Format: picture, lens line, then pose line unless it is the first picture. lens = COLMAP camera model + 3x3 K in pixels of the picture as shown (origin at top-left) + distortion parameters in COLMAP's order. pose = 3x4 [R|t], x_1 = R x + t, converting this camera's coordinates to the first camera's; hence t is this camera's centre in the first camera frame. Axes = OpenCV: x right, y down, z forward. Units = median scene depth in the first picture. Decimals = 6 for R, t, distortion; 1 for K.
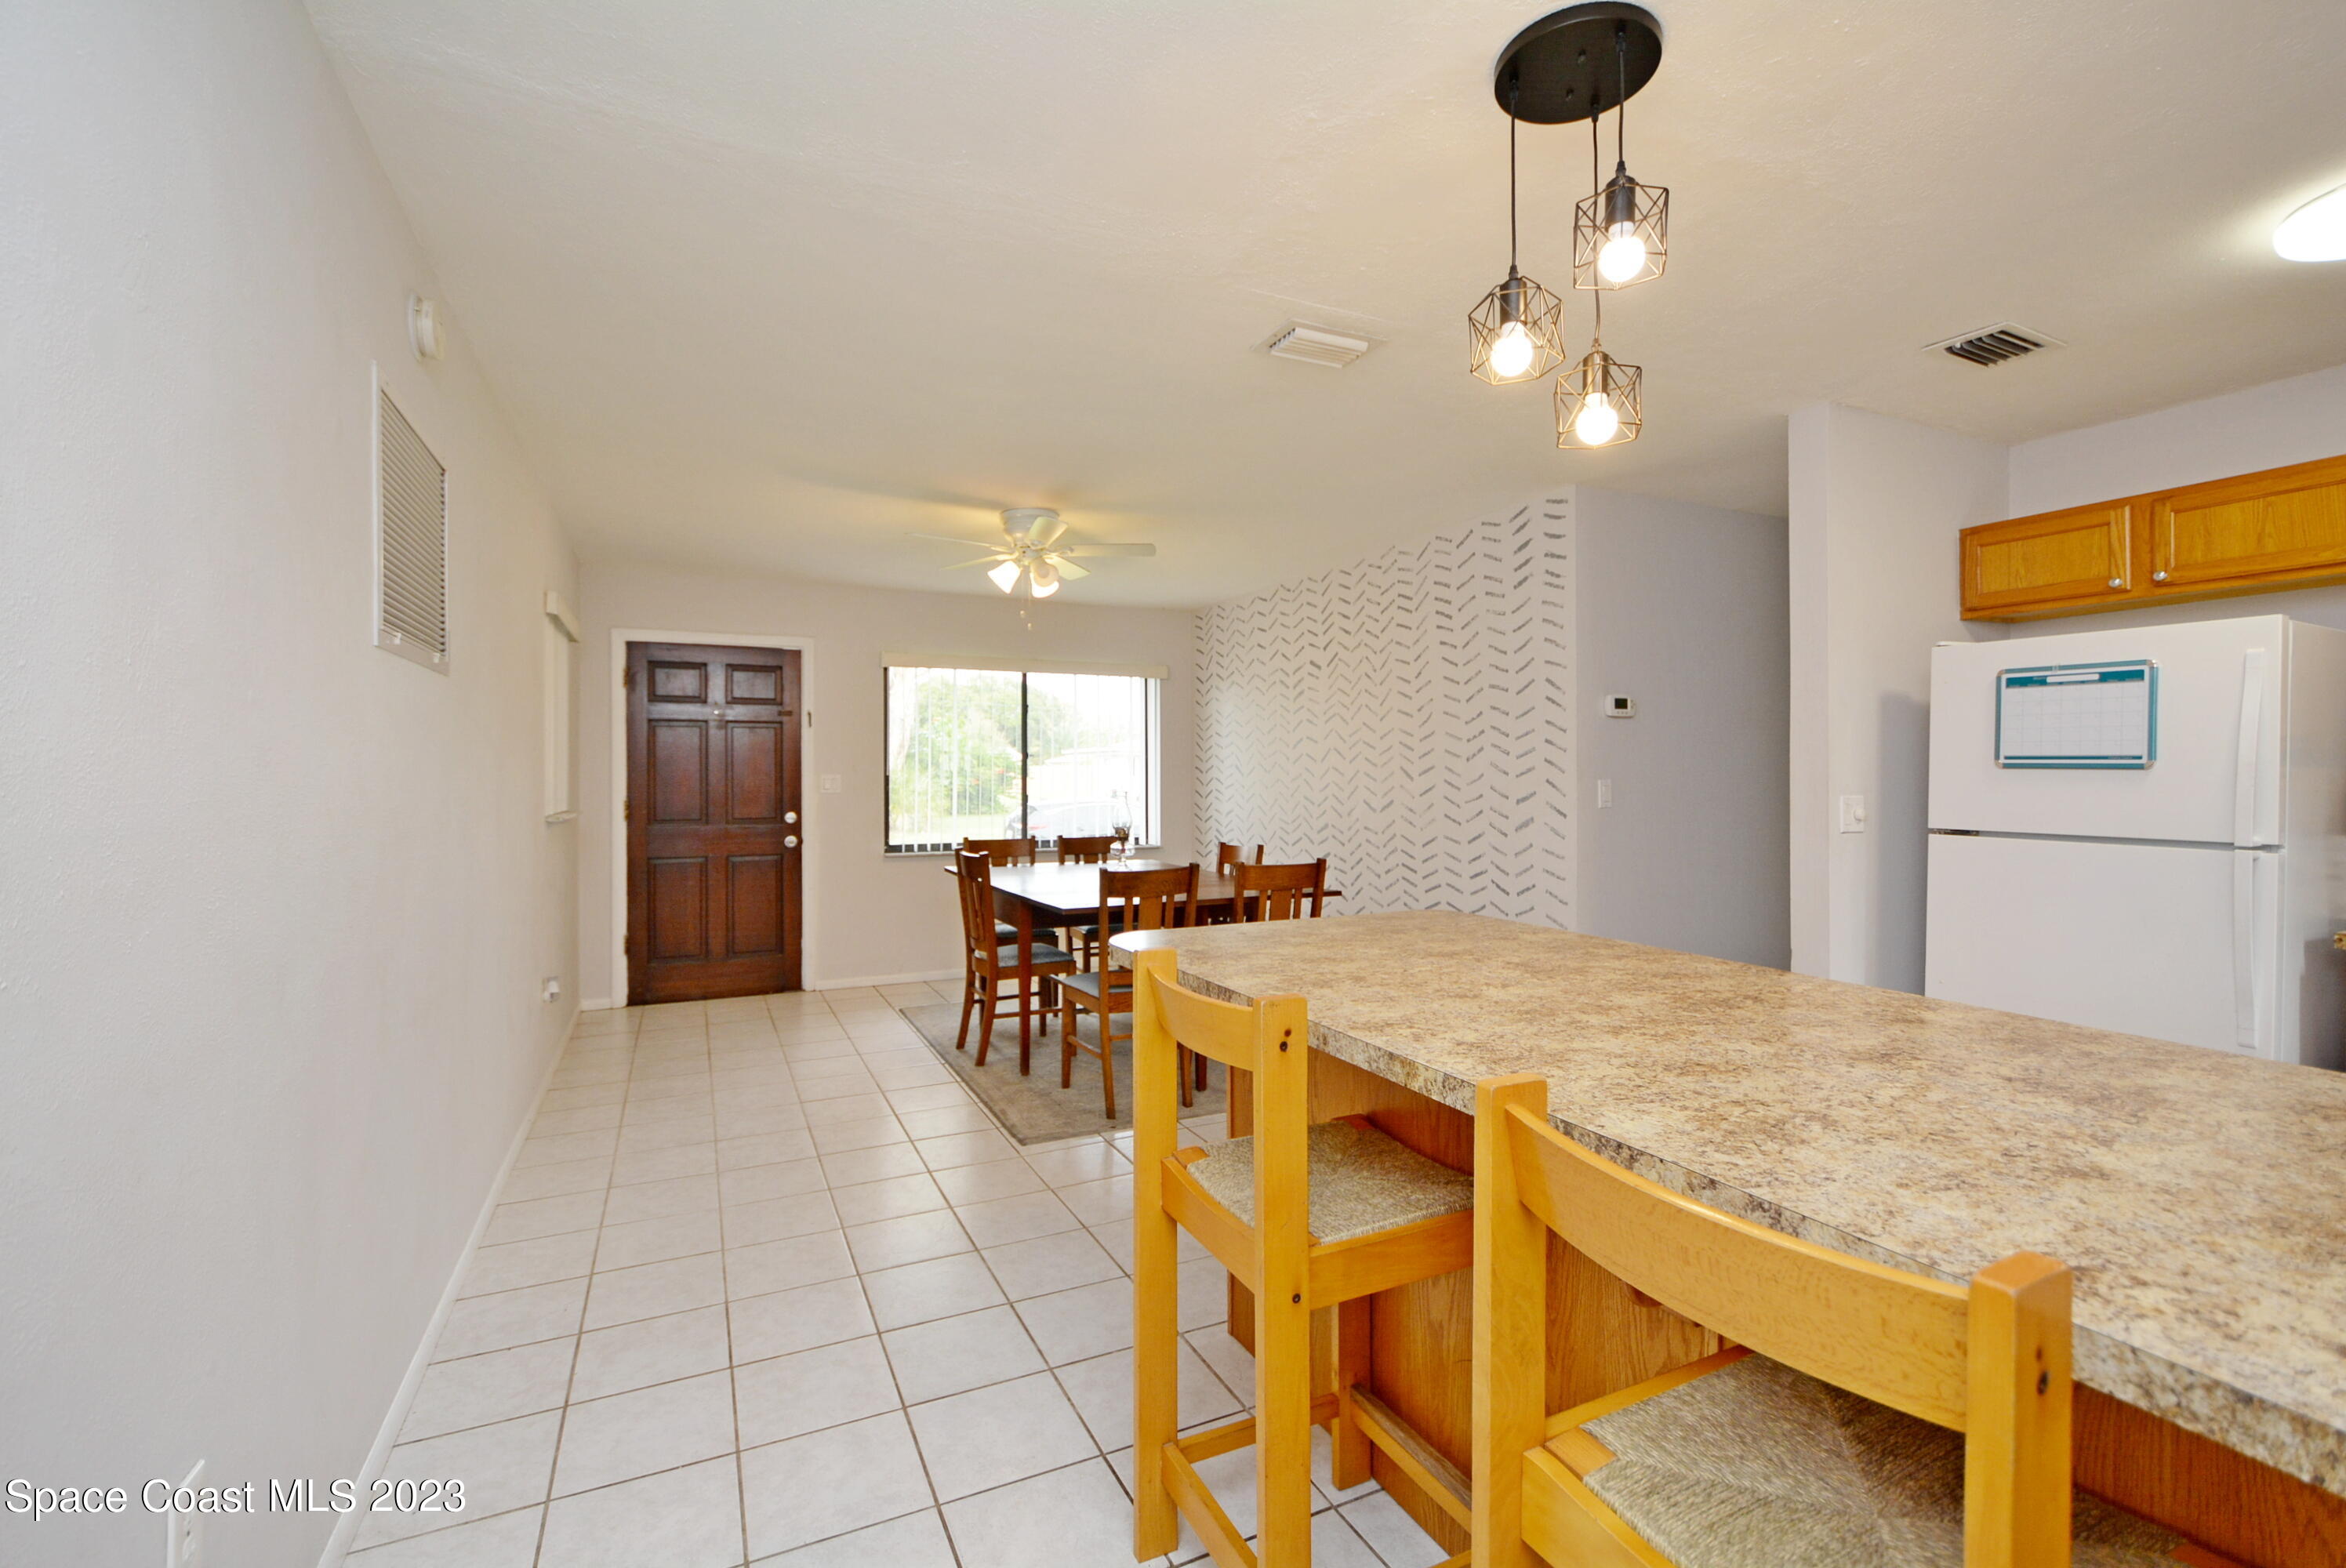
lens RADIAL K [[1021.7, 0, 1181.9], [0, 1021.7, 770.9], [0, 0, 1]] dist [0.014846, -0.011634]
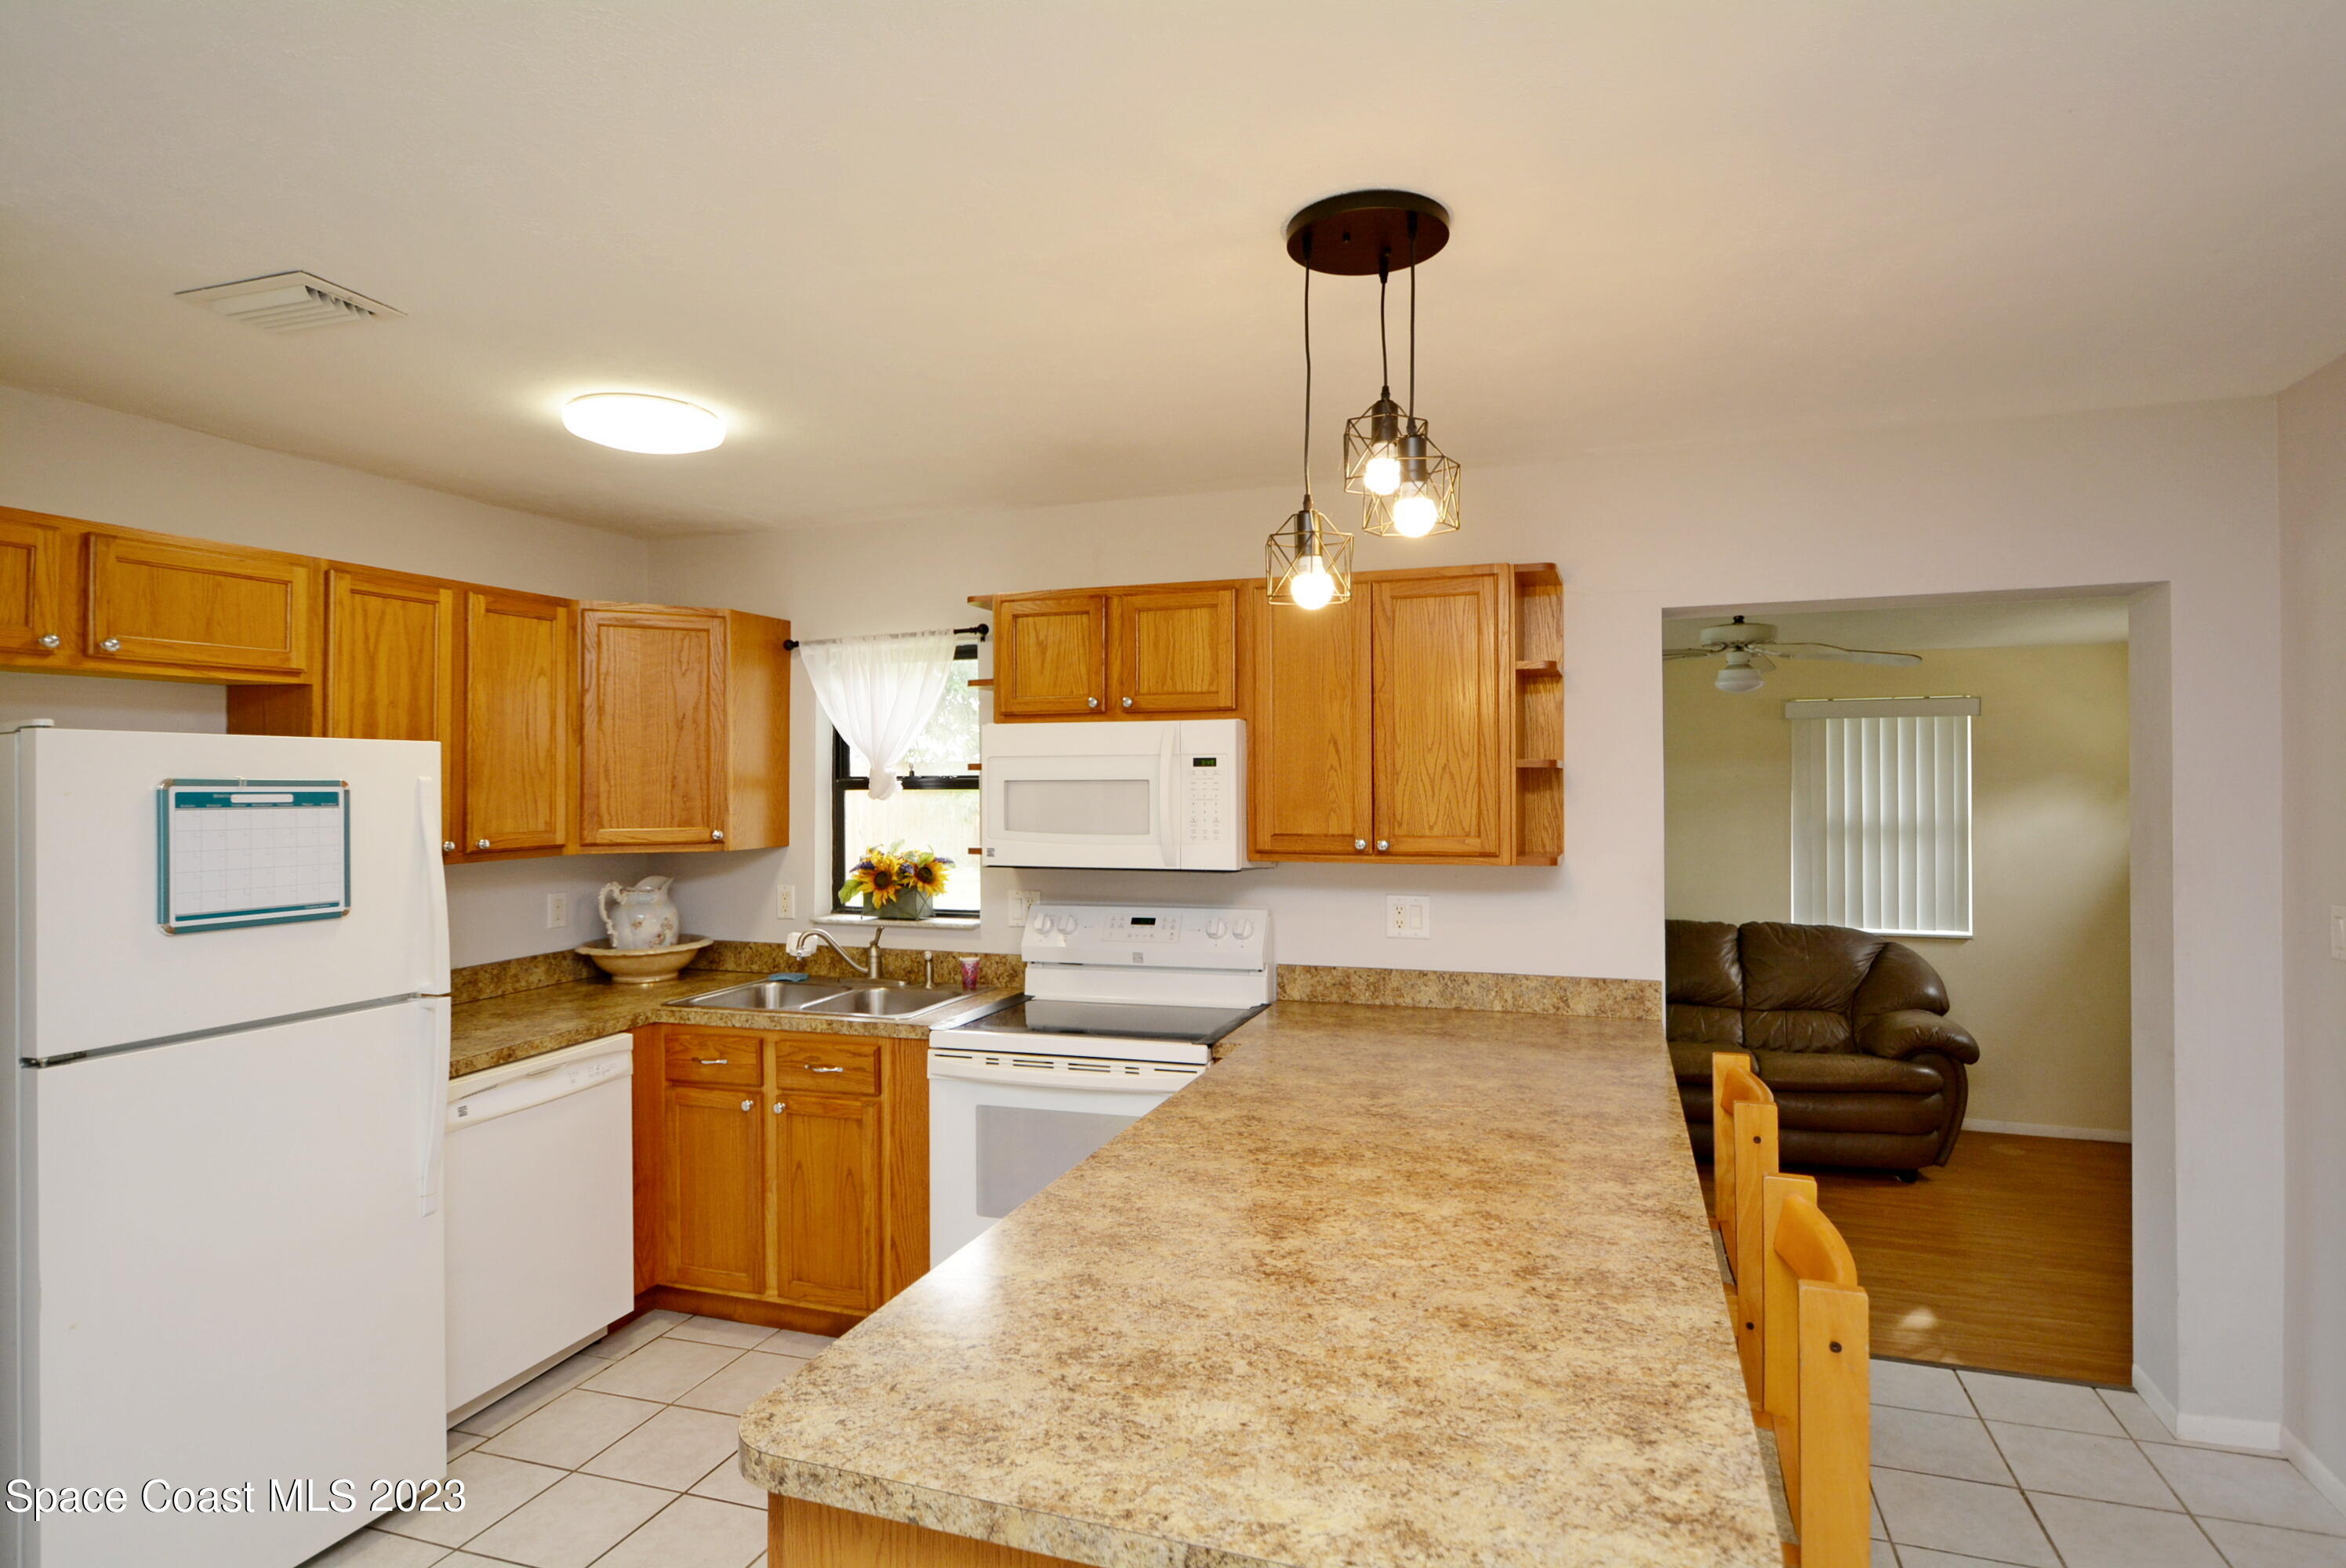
lens RADIAL K [[1232.9, 0, 1184.8], [0, 1232.9, 768.4], [0, 0, 1]] dist [0.000393, -0.000722]
pose [[-0.708432, 0.006925, 0.705745, -0.113493], [0.002926, 0.999972, -0.006875, -0.063117], [-0.705773, -0.002806, -0.708432, 0.703576]]
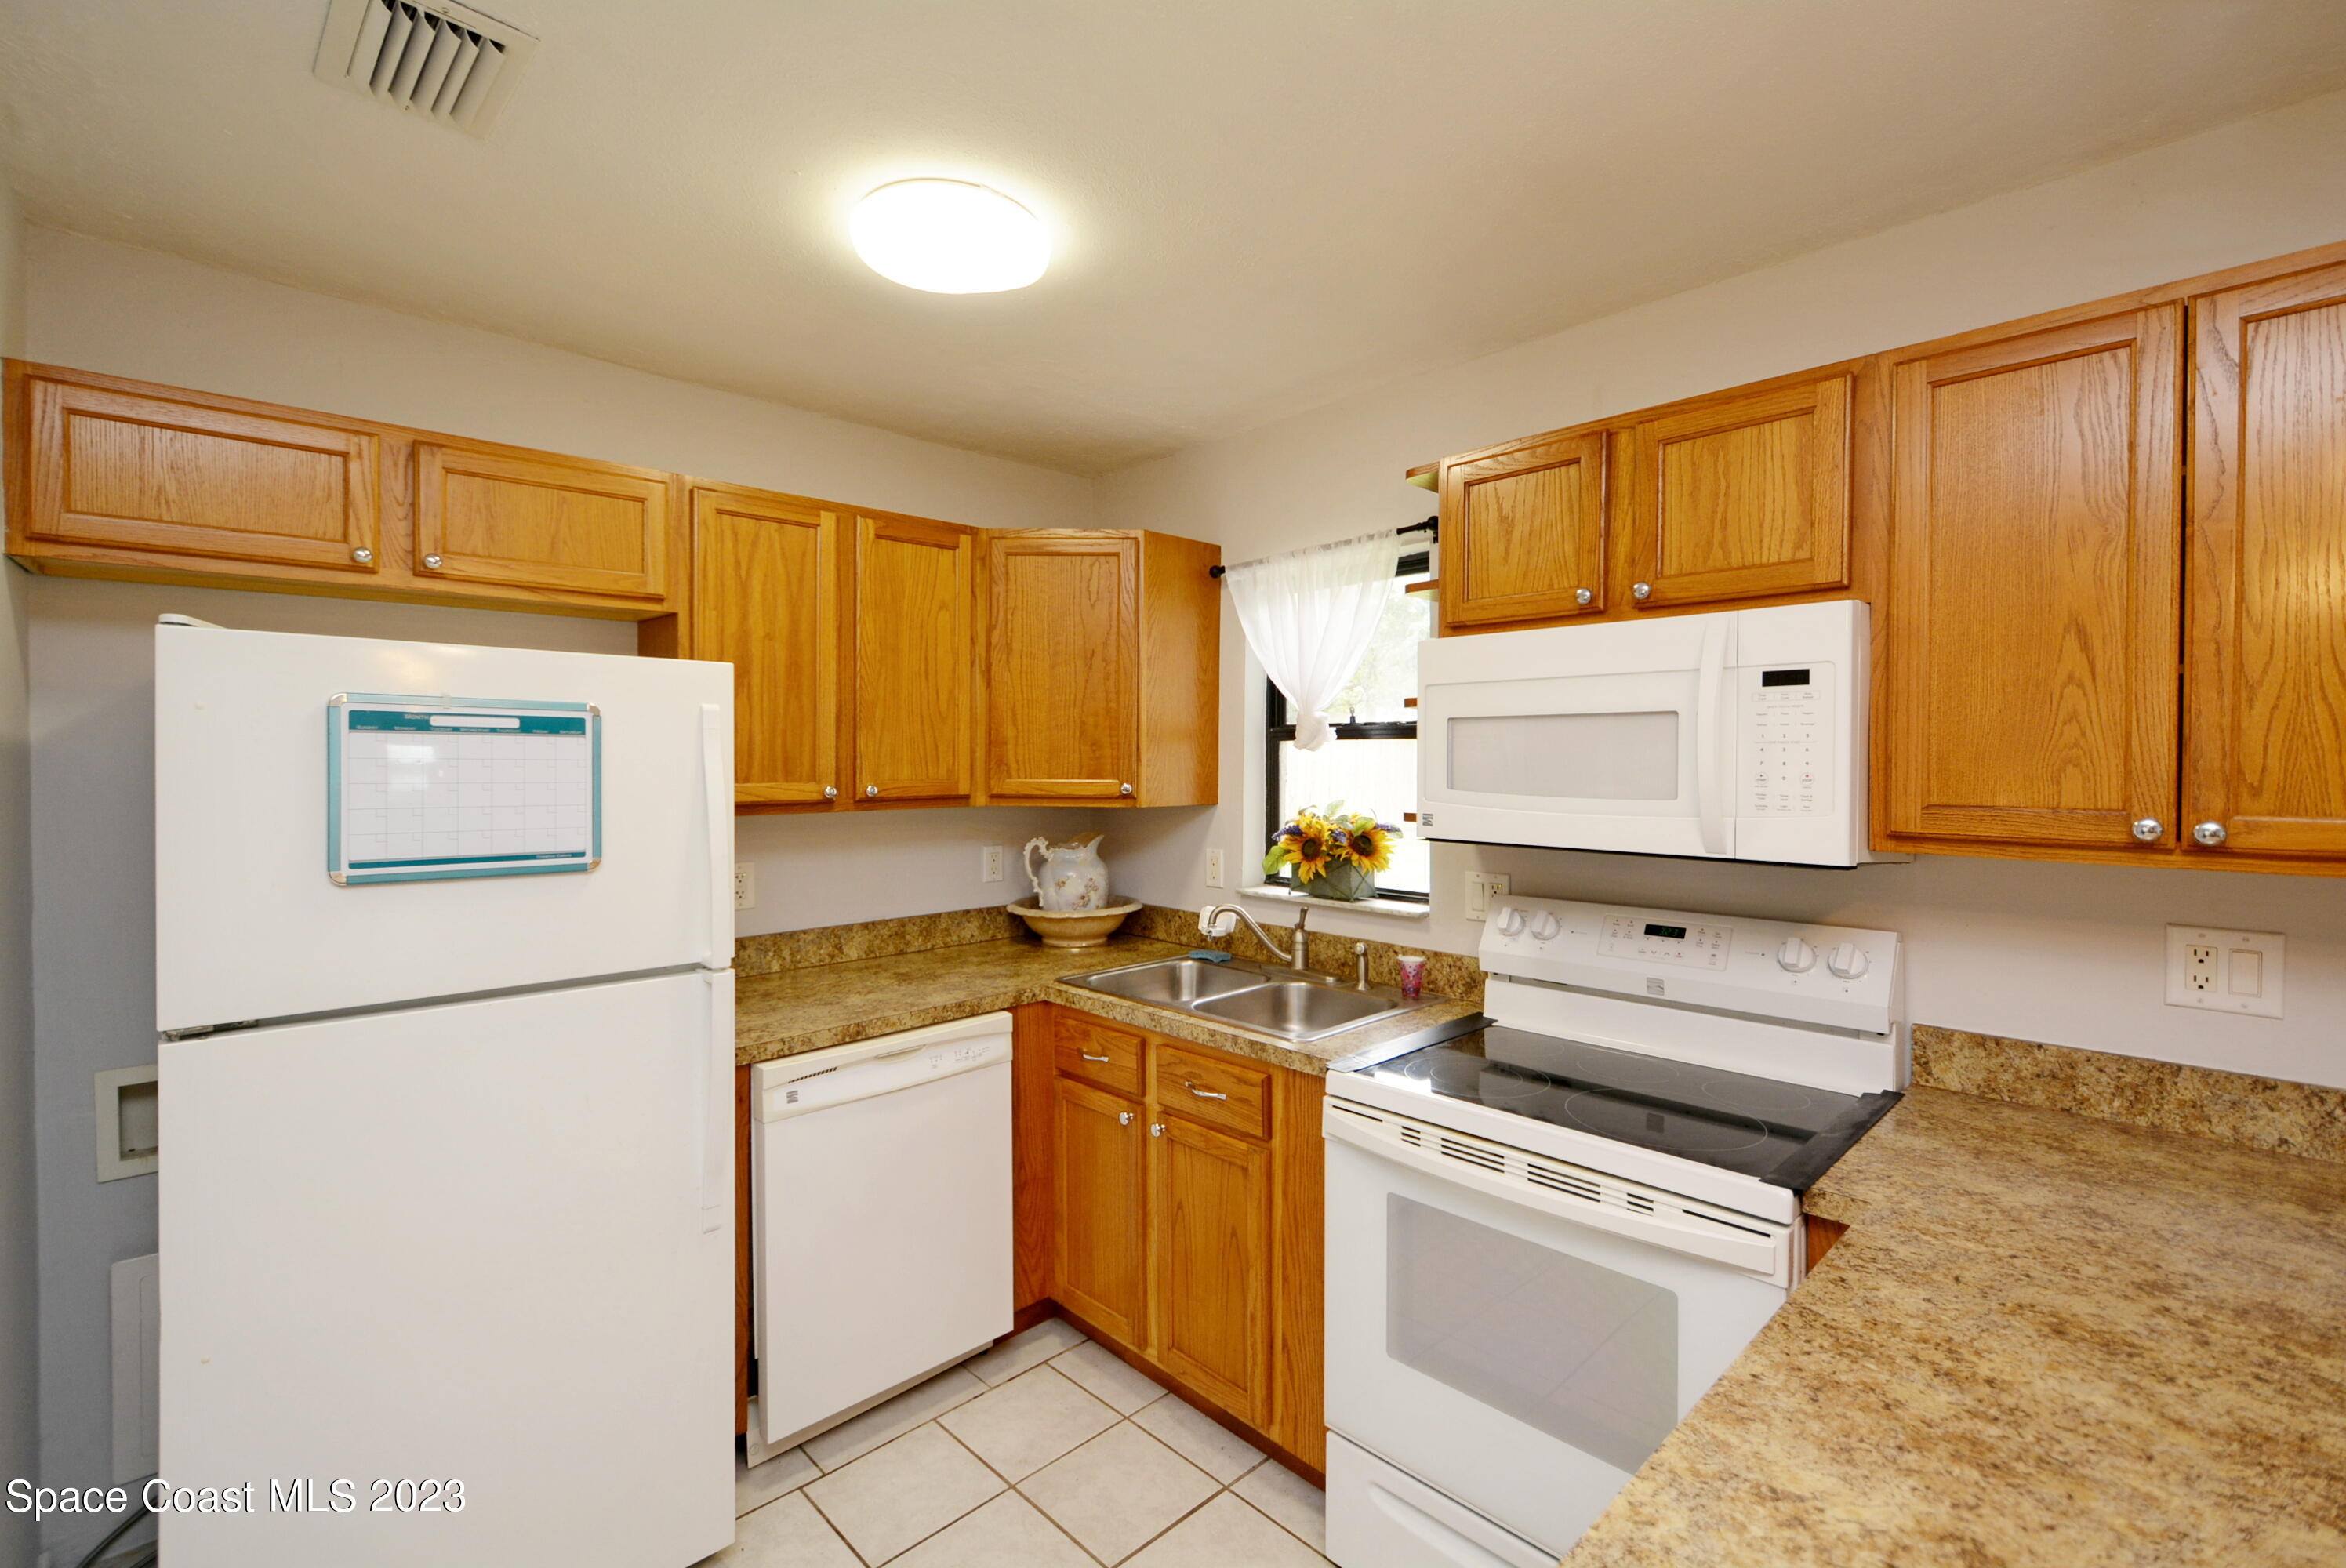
lens RADIAL K [[1021.7, 0, 1181.9], [0, 1021.7, 770.9], [0, 0, 1]] dist [0.014846, -0.011634]
pose [[-0.306477, -0.016368, 0.951737, 0.117949], [-0.003476, 0.999865, 0.016076, -0.044864], [-0.951872, 0.001619, -0.306492, 0.486623]]
